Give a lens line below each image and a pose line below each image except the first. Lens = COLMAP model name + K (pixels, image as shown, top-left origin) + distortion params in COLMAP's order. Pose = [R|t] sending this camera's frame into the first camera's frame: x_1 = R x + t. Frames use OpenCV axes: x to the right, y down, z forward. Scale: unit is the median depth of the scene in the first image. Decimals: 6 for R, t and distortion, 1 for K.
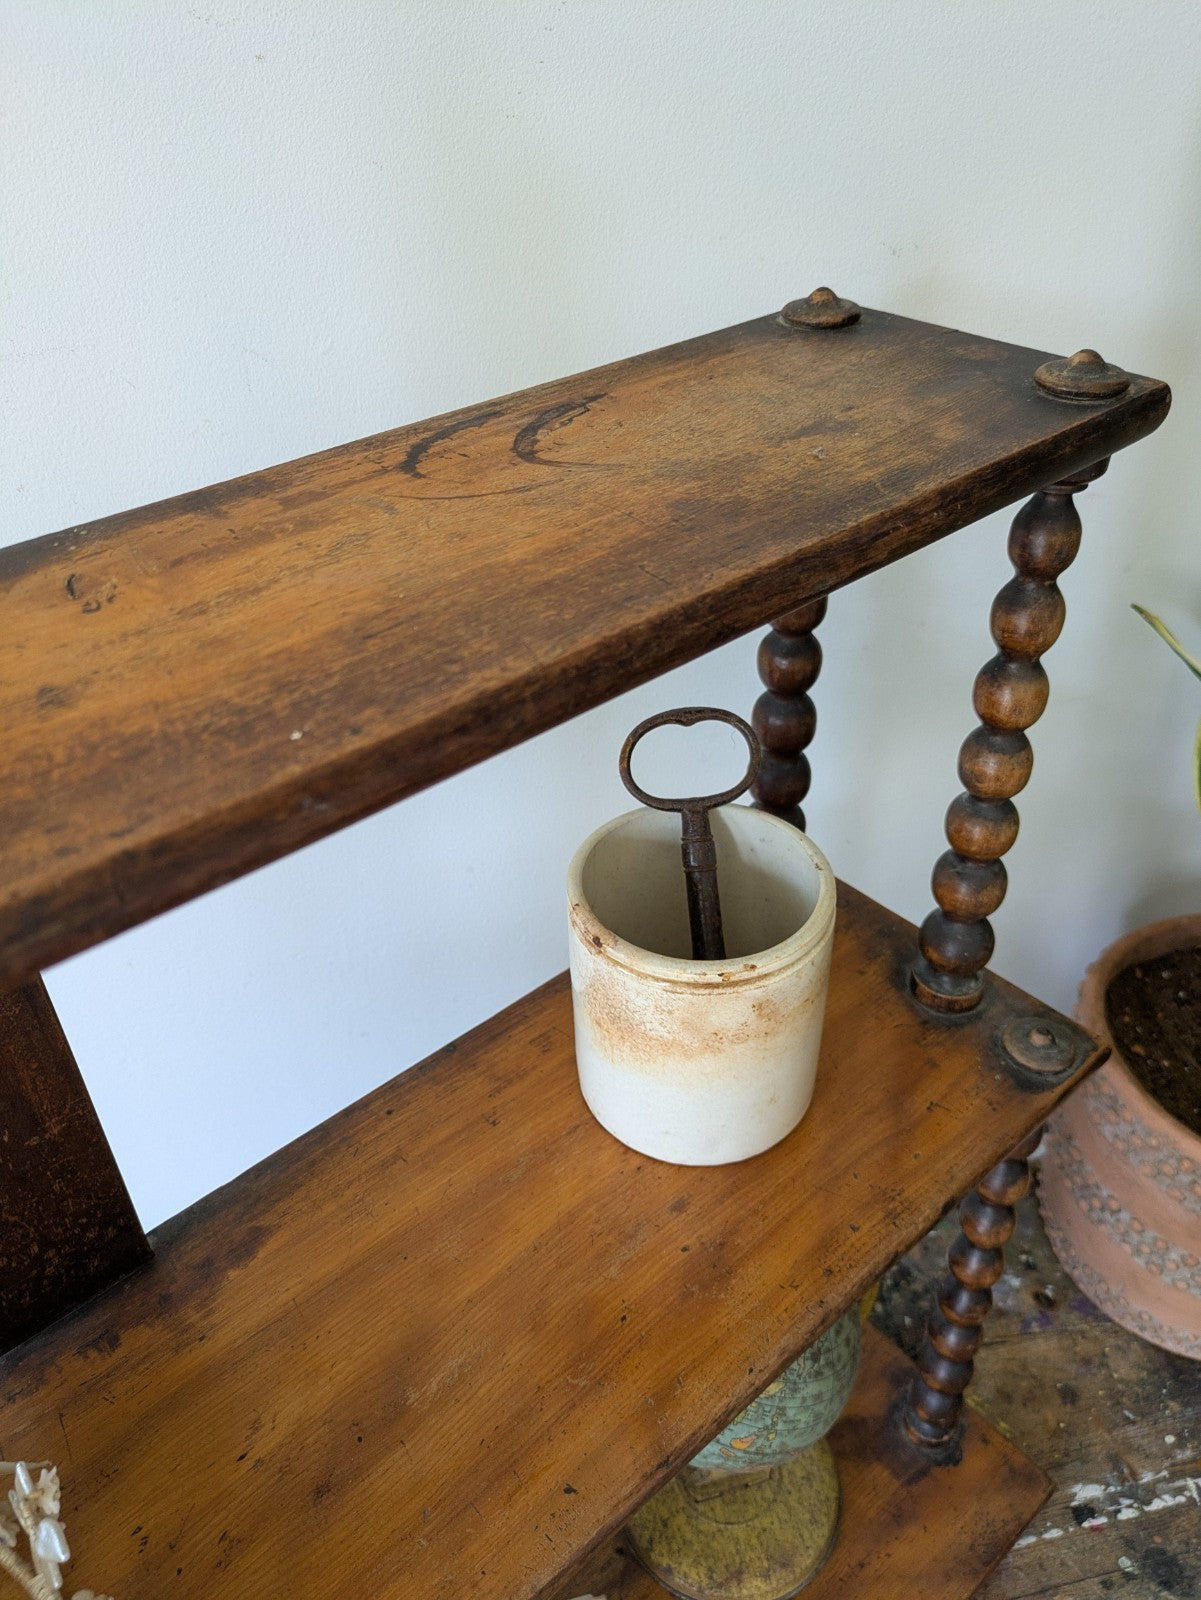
lens RADIAL K [[1214.1, 0, 607.5], [0, 1214.1, 827.9], [0, 0, 1]] dist [0.018797, -0.008282]
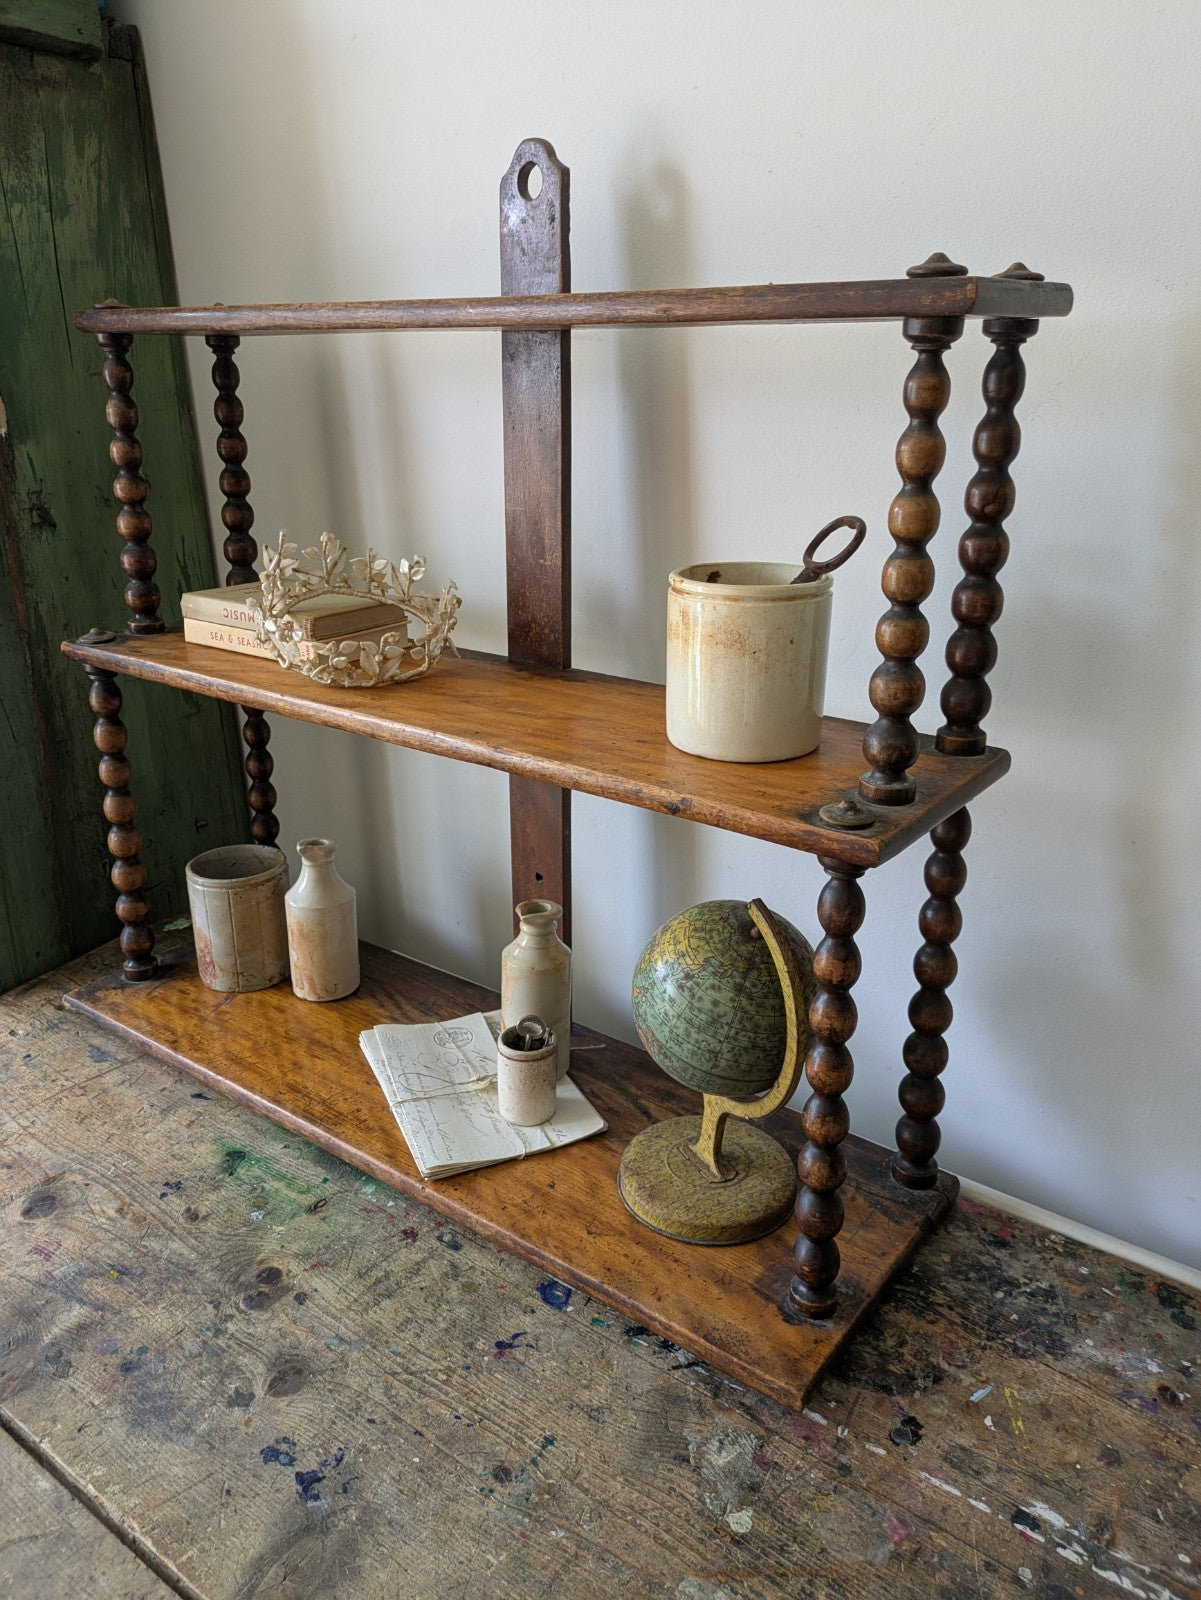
lens RADIAL K [[1214.1, 0, 598.6], [0, 1214.1, 779.0], [0, 0, 1]] dist [0.018797, -0.008282]
pose [[0.639980, 0.254675, -0.724959, 0.962468], [-0.458665, 0.883570, -0.094506, 0.408012], [0.616483, 0.392995, 0.682278, -0.067960]]
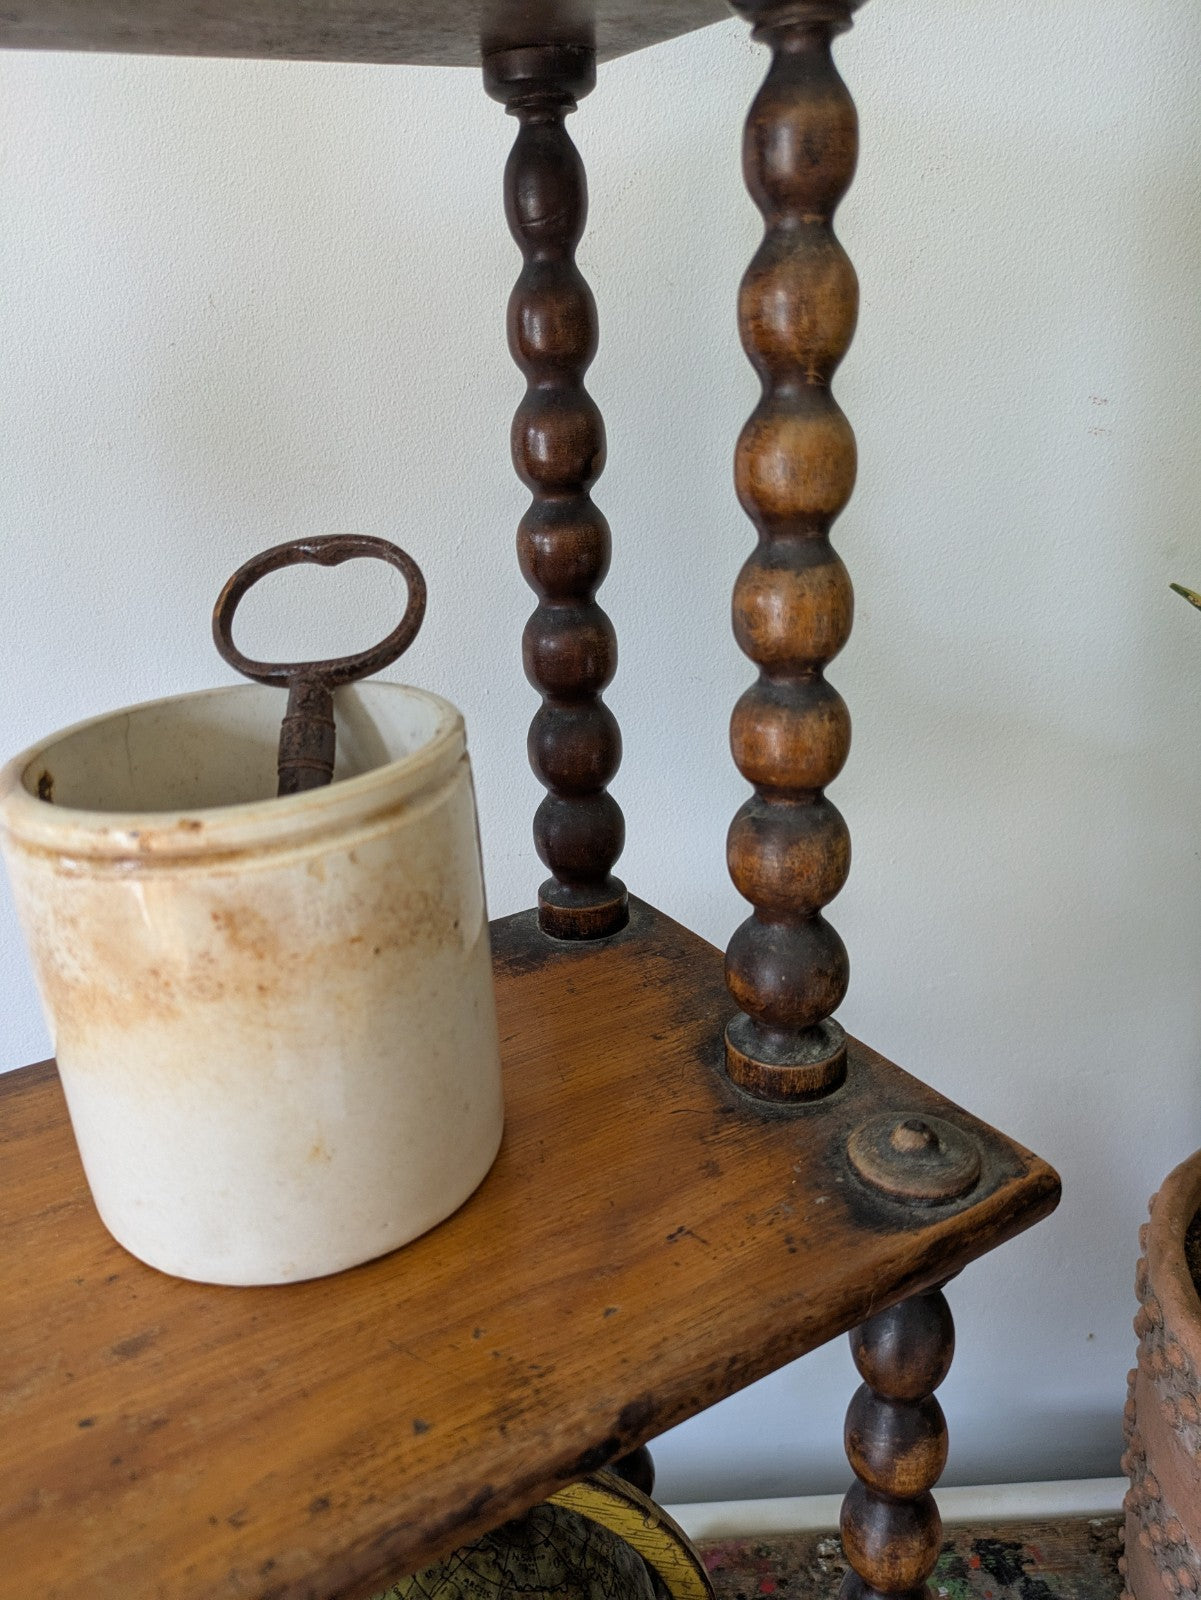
lens RADIAL K [[1214.1, 0, 582.0], [0, 1214.1, 812.8], [0, 0, 1]] dist [0.018797, -0.008282]
pose [[0.981026, 0.040758, -0.189544, 0.303130], [-0.088572, 0.963886, -0.251156, 0.178793], [0.172462, 0.263179, 0.949207, 0.410585]]
